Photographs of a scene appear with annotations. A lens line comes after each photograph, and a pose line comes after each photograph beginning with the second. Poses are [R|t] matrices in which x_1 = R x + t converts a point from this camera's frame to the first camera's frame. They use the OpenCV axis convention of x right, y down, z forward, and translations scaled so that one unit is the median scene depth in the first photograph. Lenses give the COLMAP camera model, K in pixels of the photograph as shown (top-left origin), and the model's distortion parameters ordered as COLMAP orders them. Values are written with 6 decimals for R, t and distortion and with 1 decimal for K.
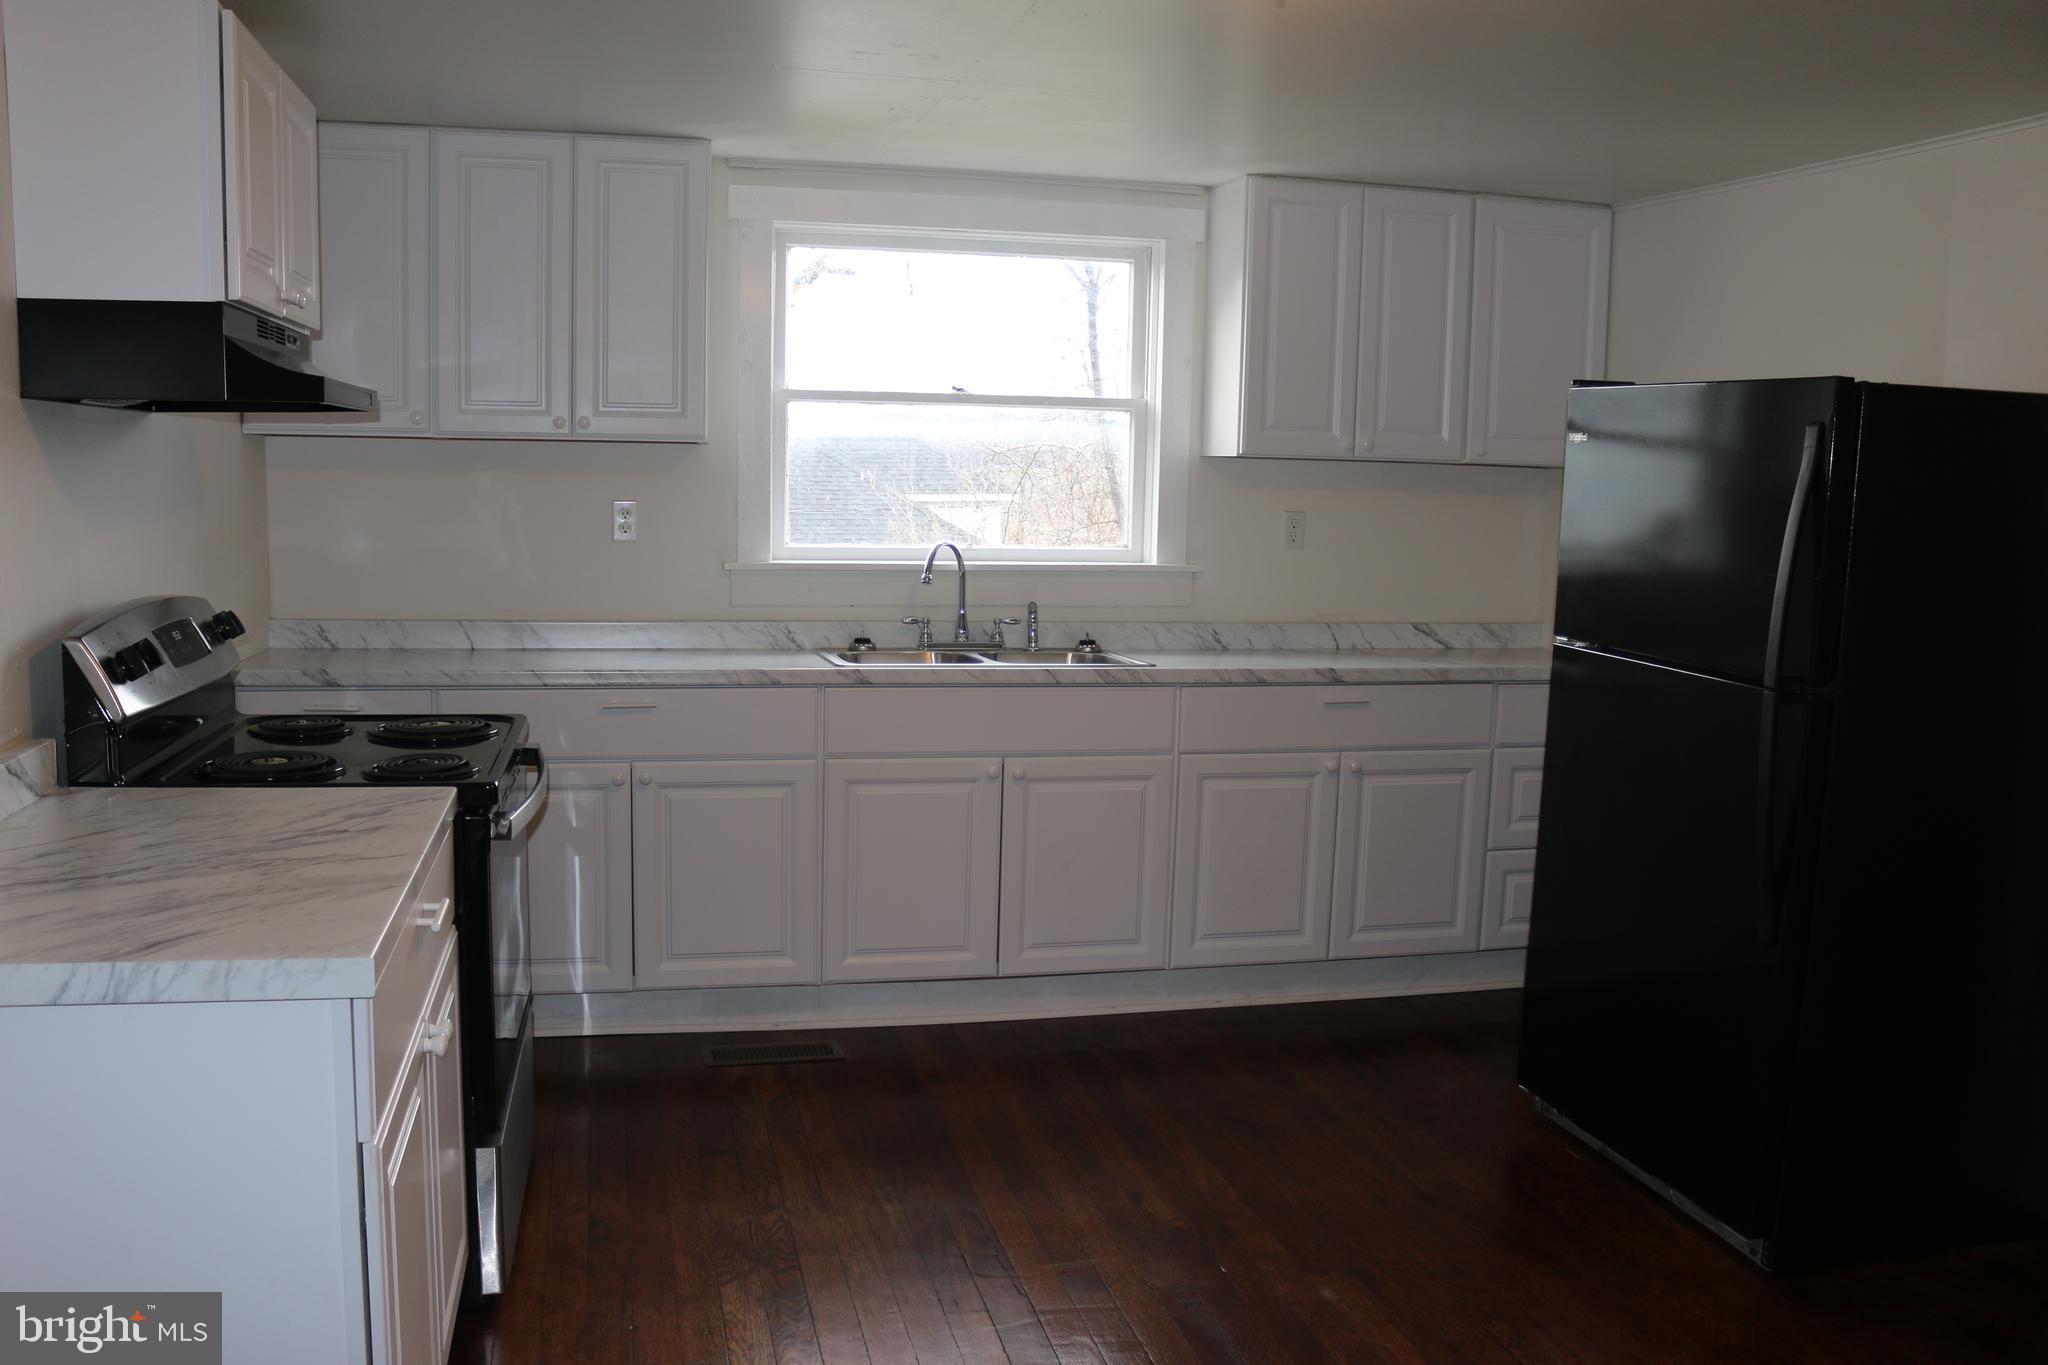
lens RADIAL K [[1678.1, 0, 1017.6], [0, 1678.1, 683.1], [0, 0, 1]] dist [-0.160033, 0.125905]
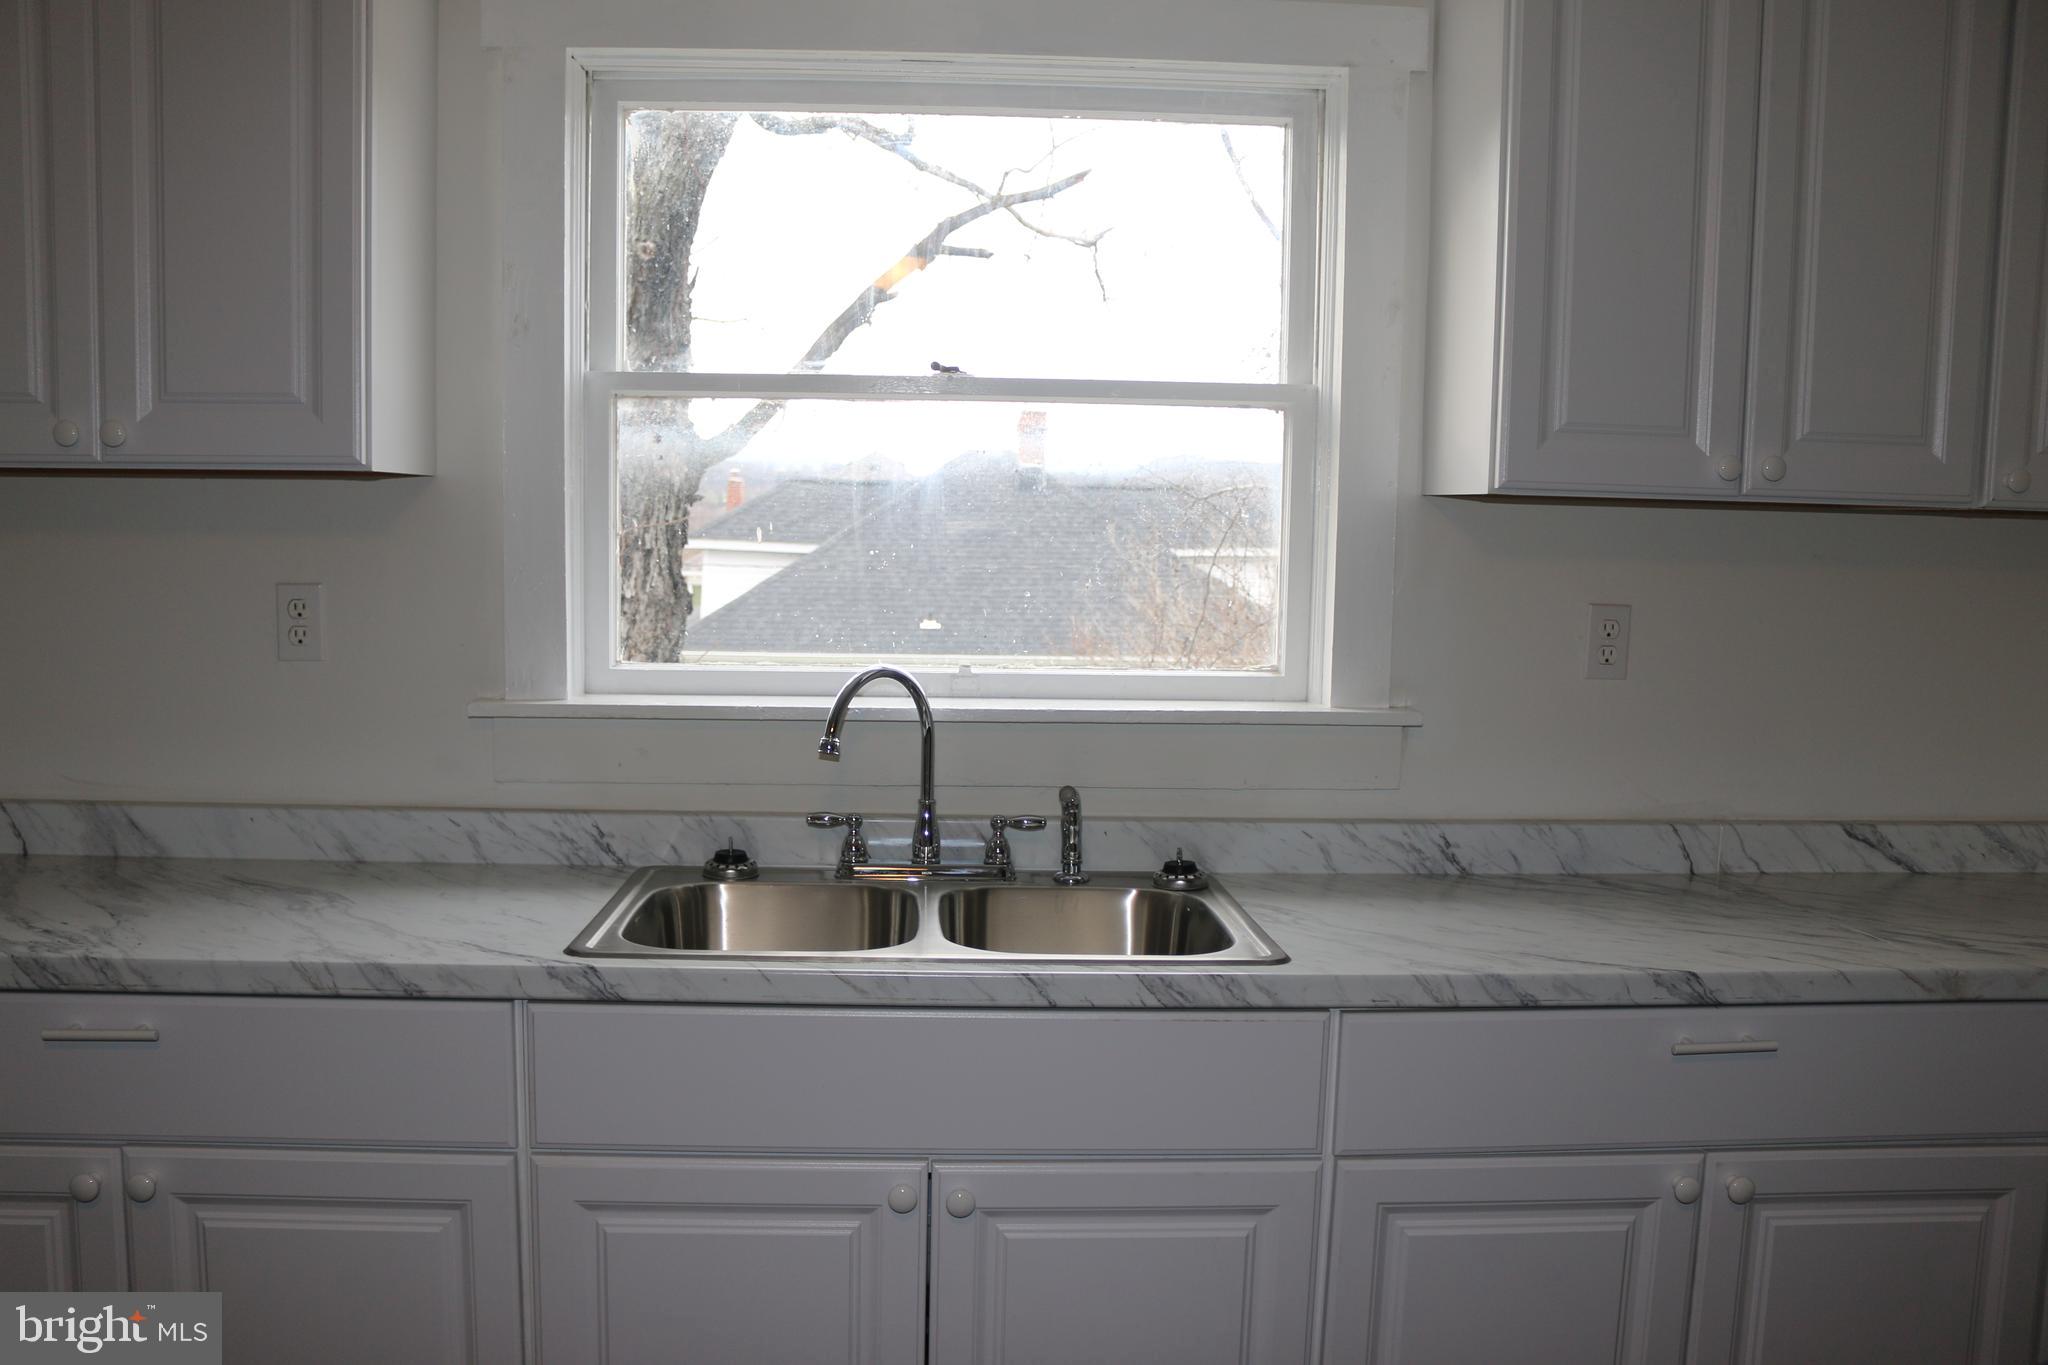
lens RADIAL K [[1678.1, 0, 1017.6], [0, 1678.1, 683.1], [0, 0, 1]] dist [-0.160033, 0.125905]
pose [[0.984410, 0.014661, -0.175279, 0.084568], [-0.020004, 0.999386, -0.028754, -0.067012], [0.174749, 0.031812, 0.984099, 0.524399]]
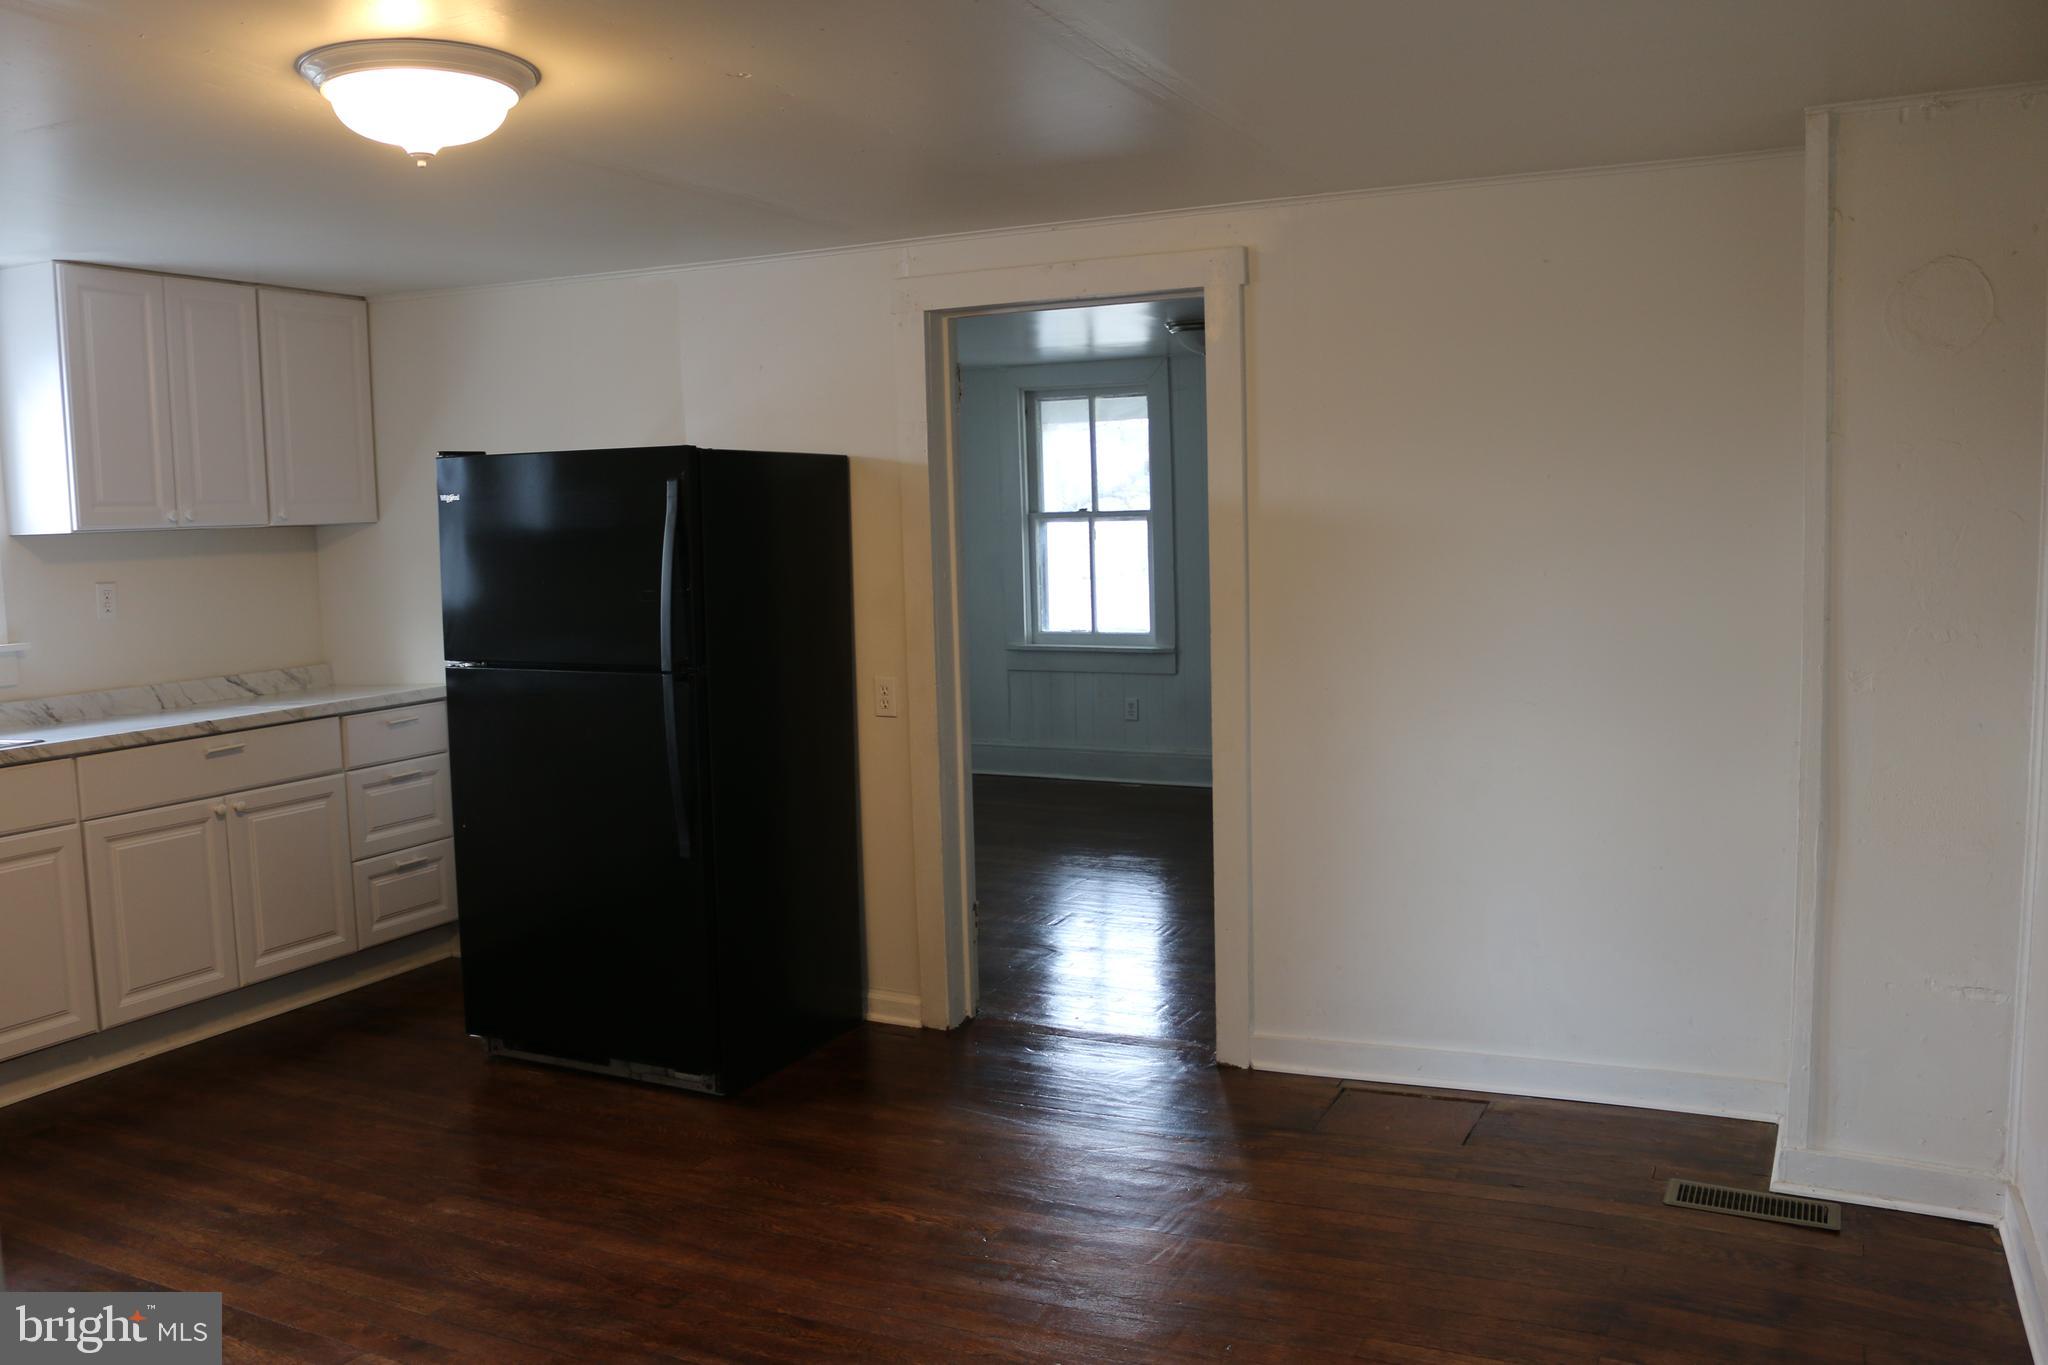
lens RADIAL K [[1678.1, 0, 1017.6], [0, 1678.1, 683.1], [0, 0, 1]] dist [-0.160033, 0.125905]
pose [[0.629959, -0.117793, 0.767644, -0.280753], [0.139450, 0.989522, 0.037401, 0.000623], [-0.764006, 0.083487, 0.639785, -0.080536]]
